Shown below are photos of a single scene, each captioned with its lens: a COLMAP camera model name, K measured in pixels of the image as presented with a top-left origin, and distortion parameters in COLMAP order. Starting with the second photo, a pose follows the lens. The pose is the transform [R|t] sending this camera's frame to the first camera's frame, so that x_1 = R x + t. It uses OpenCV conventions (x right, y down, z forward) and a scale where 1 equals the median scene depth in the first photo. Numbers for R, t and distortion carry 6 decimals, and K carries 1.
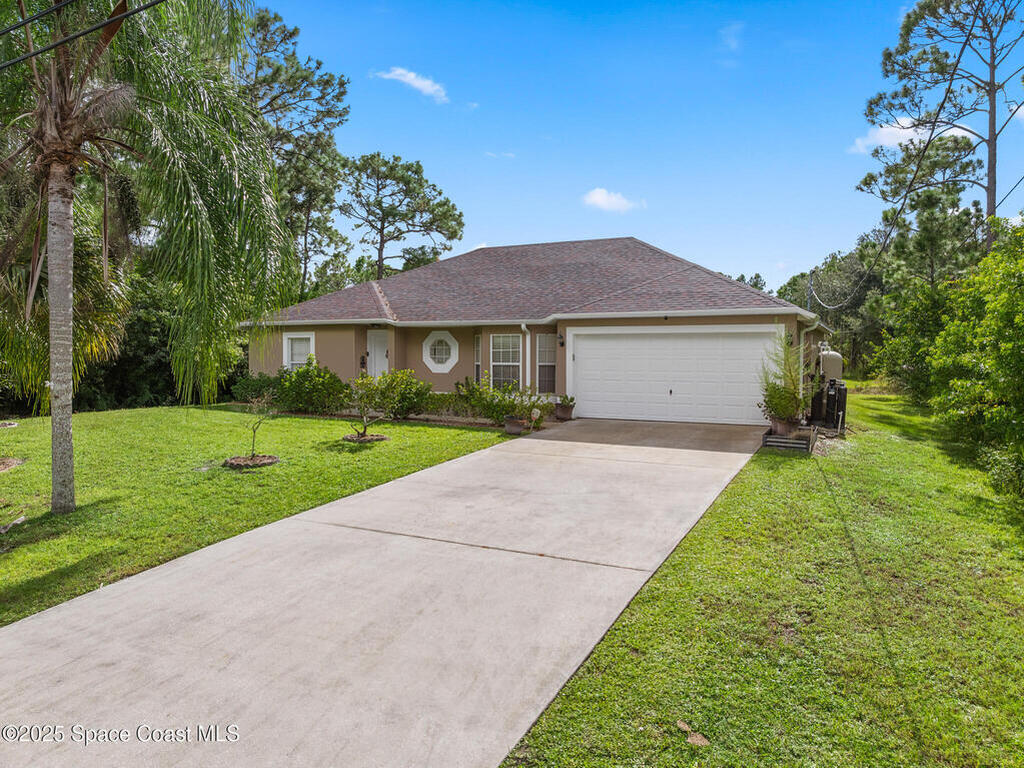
lens RADIAL K [[718.5, 0, 512.0], [0, 718.5, 384.0], [0, 0, 1]] dist [-0.043344, 0.005732]
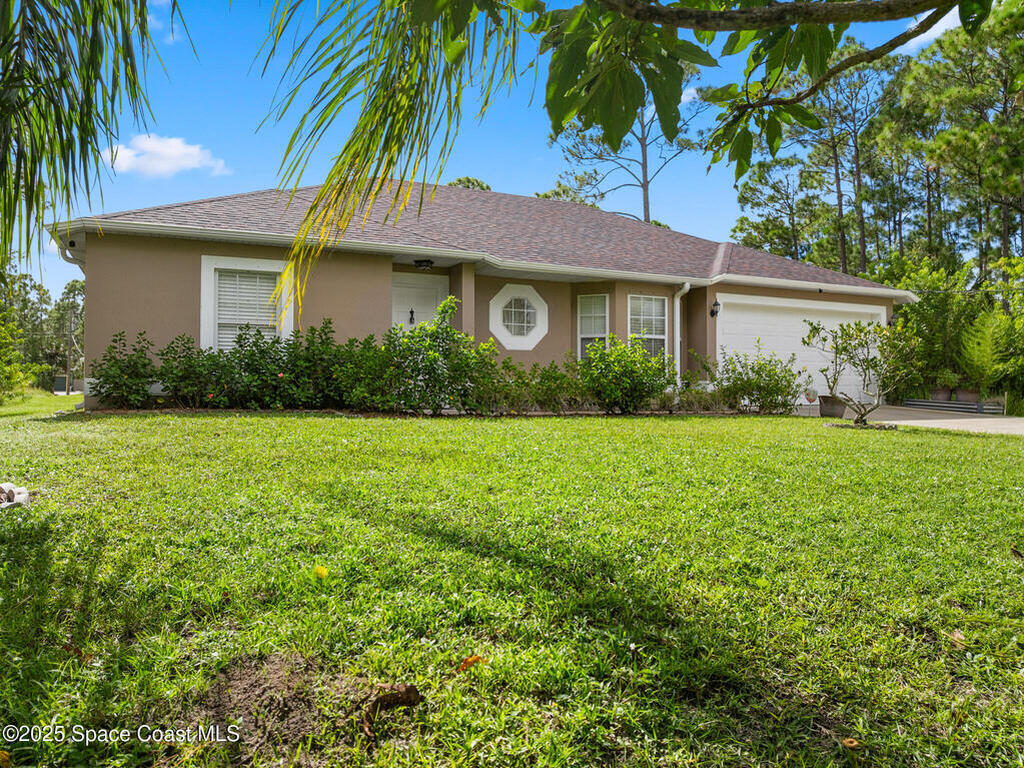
lens RADIAL K [[733.2, 0, 512.0], [0, 733.2, 384.0], [0, 0, 1]] dist [-0.004556, 0.001162]
pose [[0.597446, 0.004844, 0.801895, -0.800370], [0.034813, 0.998882, -0.031971, 0.045488], [-0.801153, 0.047017, 0.596609, 0.778036]]
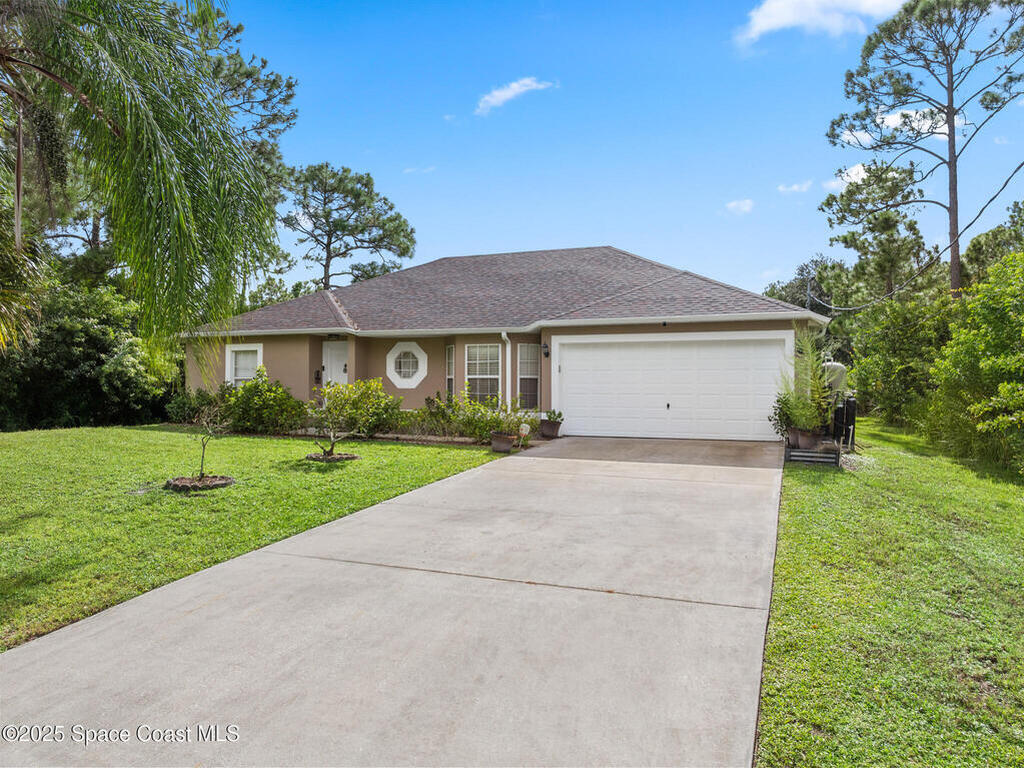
lens RADIAL K [[718.5, 0, 512.0], [0, 718.5, 384.0], [0, 0, 1]] dist [-0.043344, 0.005732]
pose [[0.995826, 0.000976, 0.091267, -0.063323], [0.003143, 0.998983, -0.044983, 0.025043], [-0.091218, 0.045082, 0.994810, 0.116408]]
